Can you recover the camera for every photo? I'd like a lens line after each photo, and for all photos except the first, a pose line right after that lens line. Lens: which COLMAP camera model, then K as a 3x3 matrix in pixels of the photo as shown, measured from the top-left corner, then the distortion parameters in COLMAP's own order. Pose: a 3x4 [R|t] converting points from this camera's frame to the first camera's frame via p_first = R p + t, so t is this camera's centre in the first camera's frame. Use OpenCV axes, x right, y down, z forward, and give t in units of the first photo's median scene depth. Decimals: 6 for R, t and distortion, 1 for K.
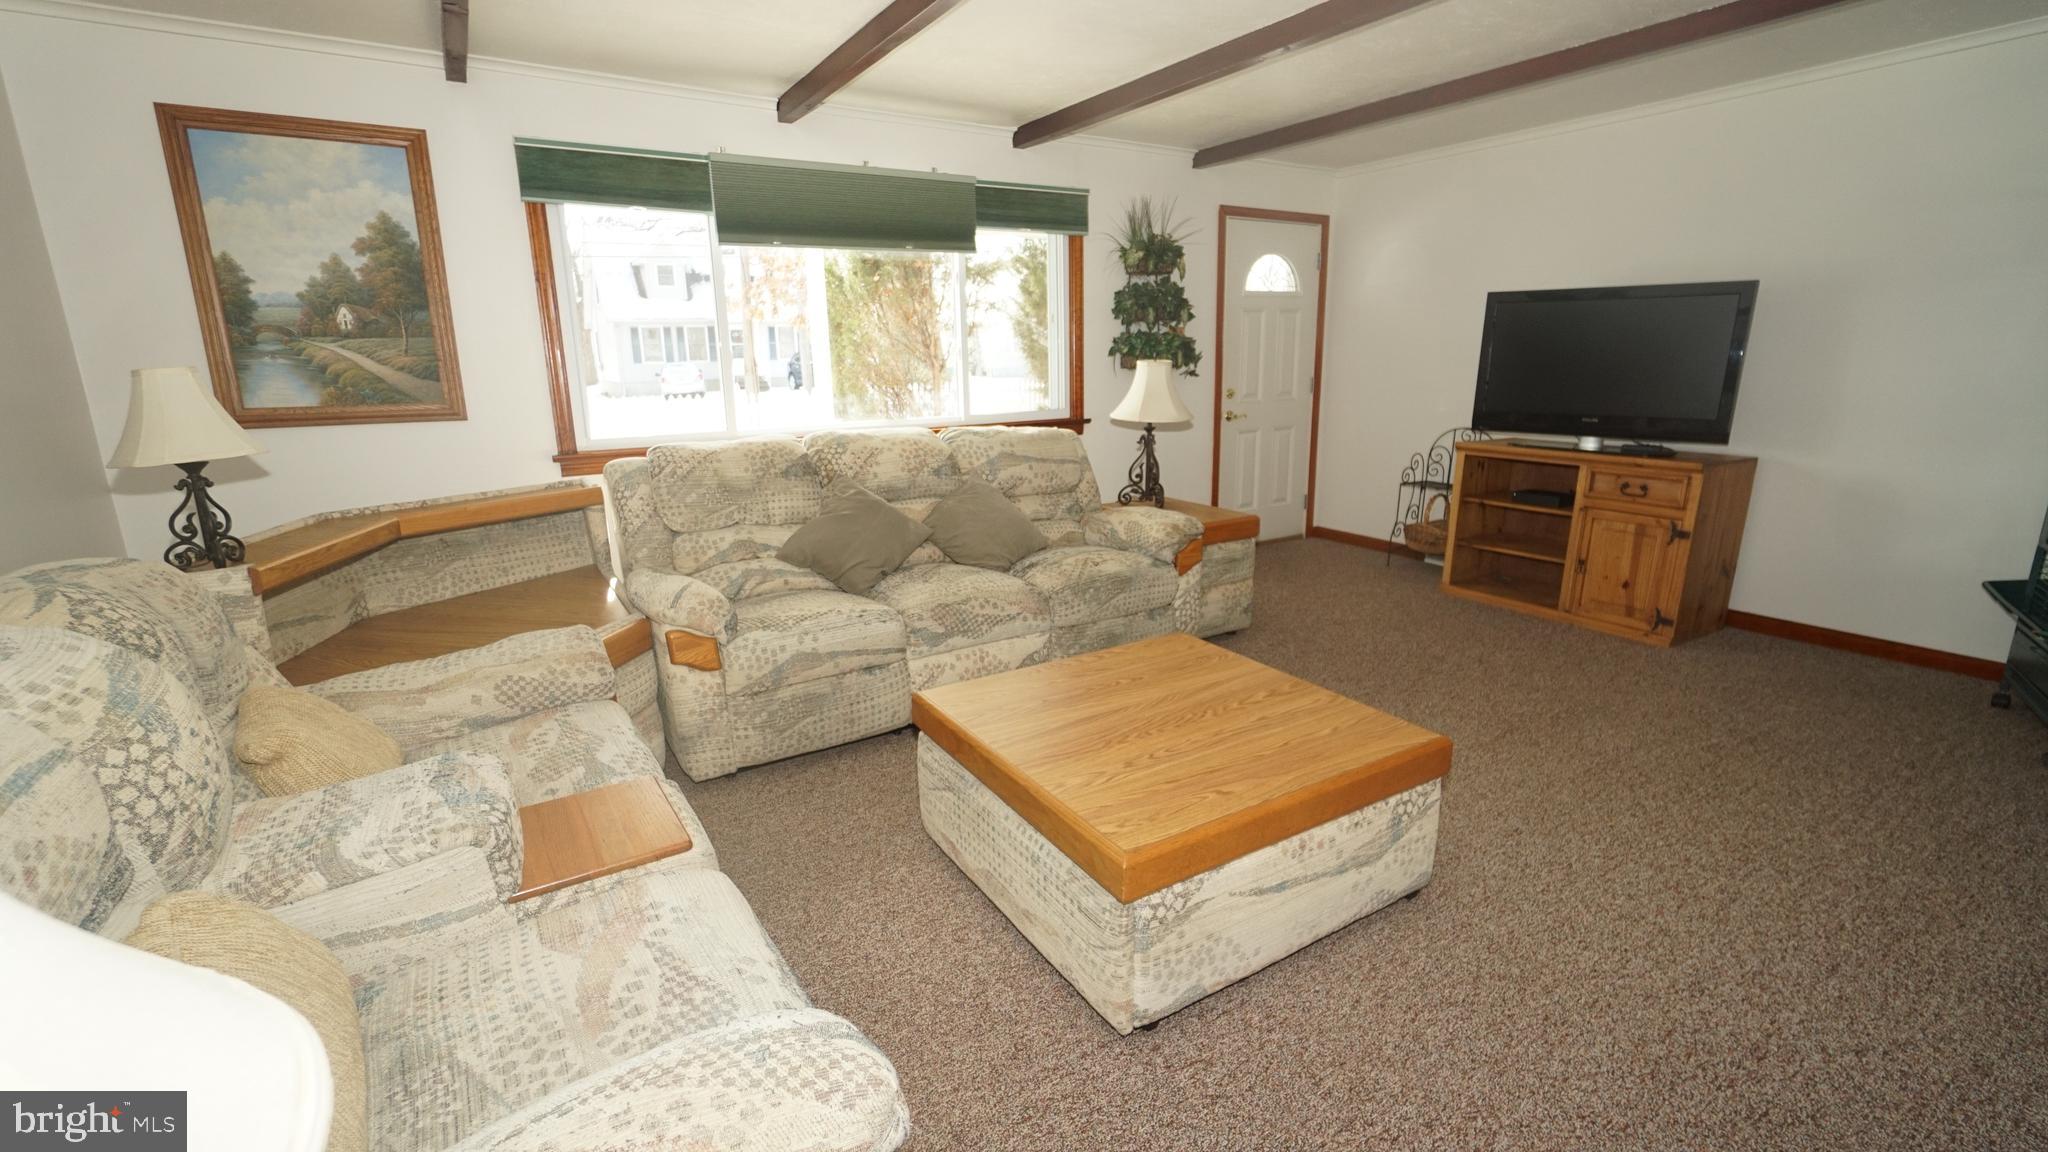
lens RADIAL K [[875.4, 0, 995.2], [0, 875.4, 573.7], [0, 0, 1]] dist [-0.018934, 0.008278]
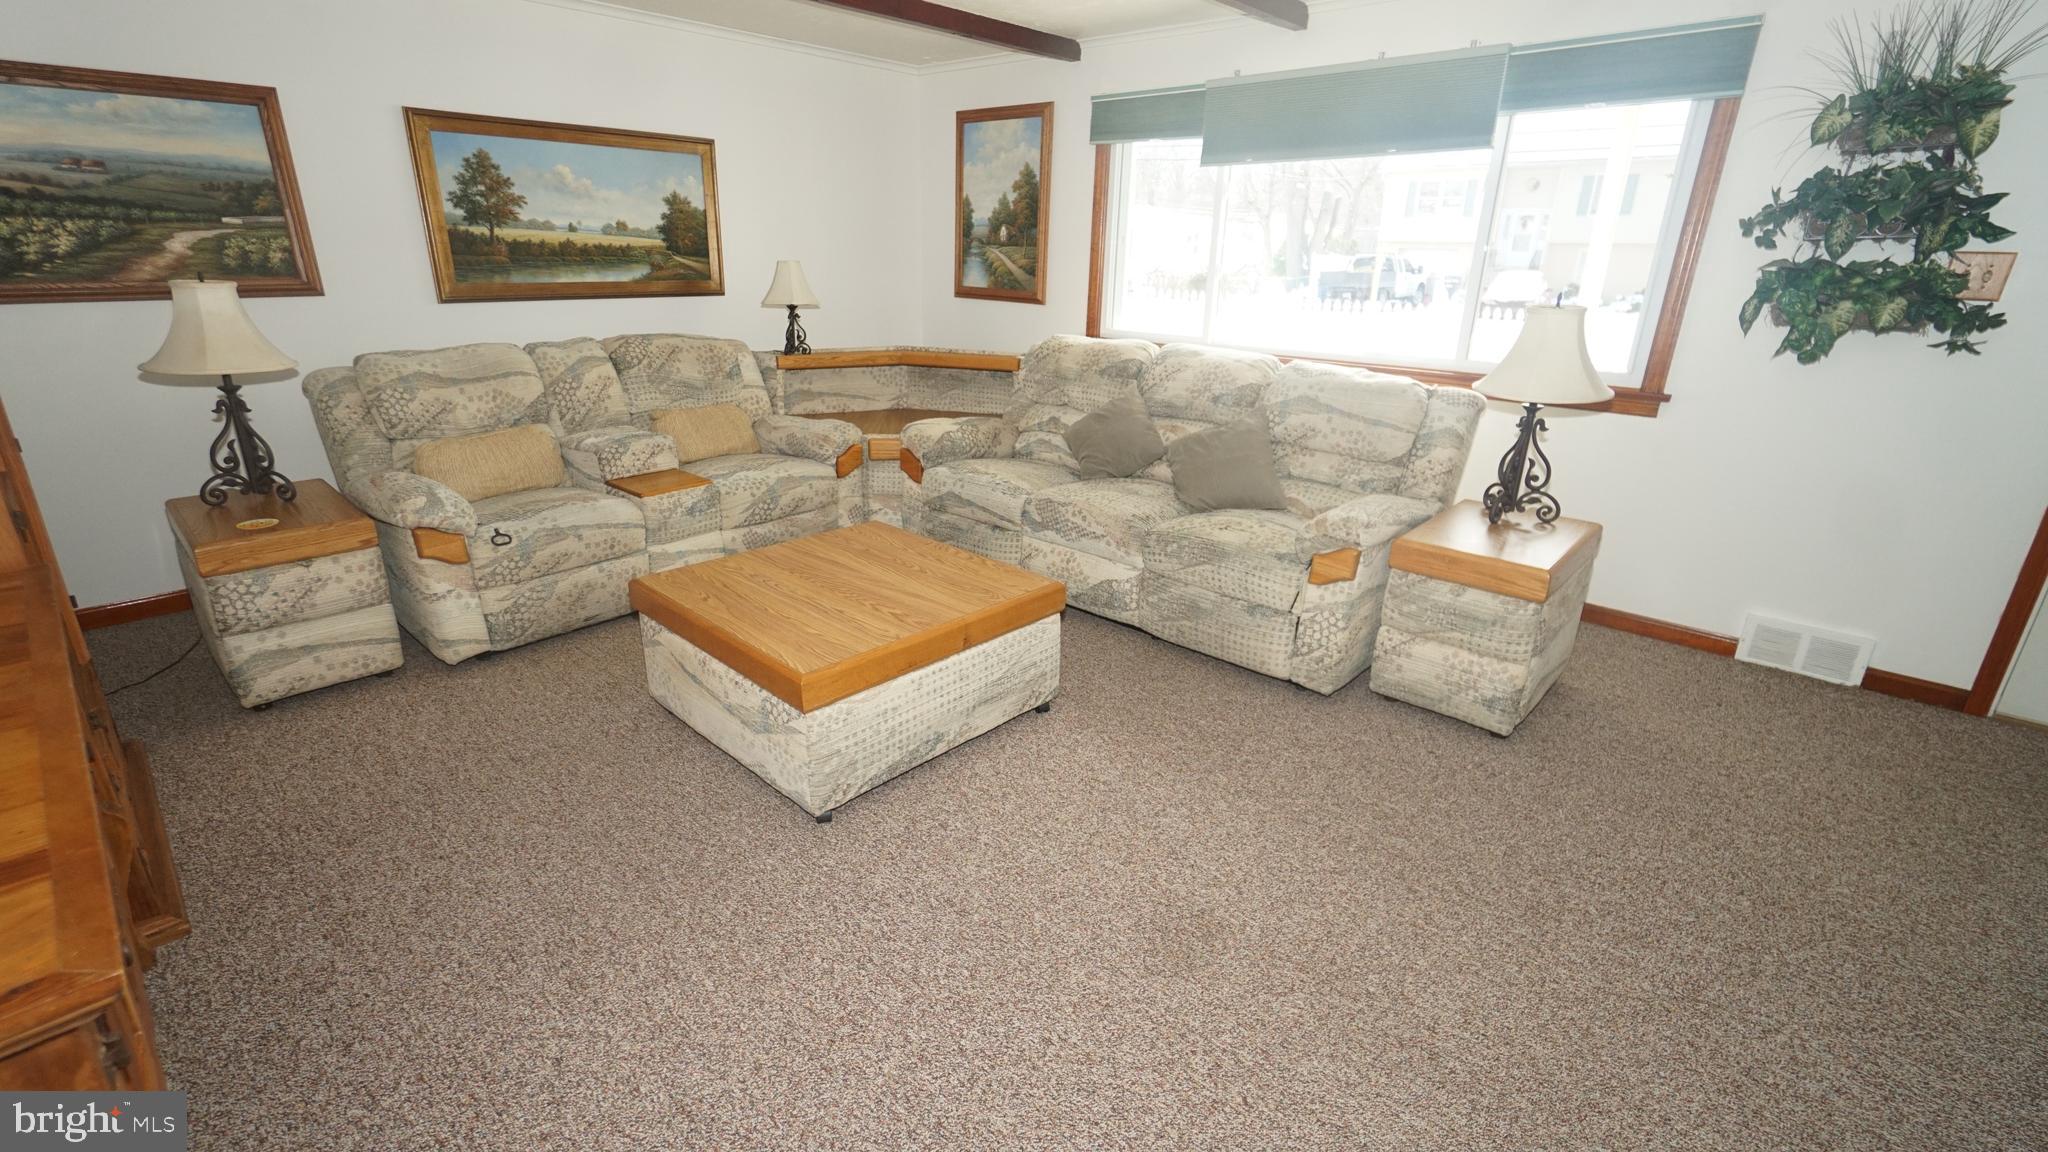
lens RADIAL K [[896.8, 0, 1010.8], [0, 896.8, 561.7], [0, 0, 1]] dist [-0.004829, -0.000034]
pose [[0.275348, 0.336523, -0.900520, 0.943464], [-0.259438, 0.927986, 0.267460, -0.177213], [0.925676, 0.159985, 0.342826, 0.539893]]
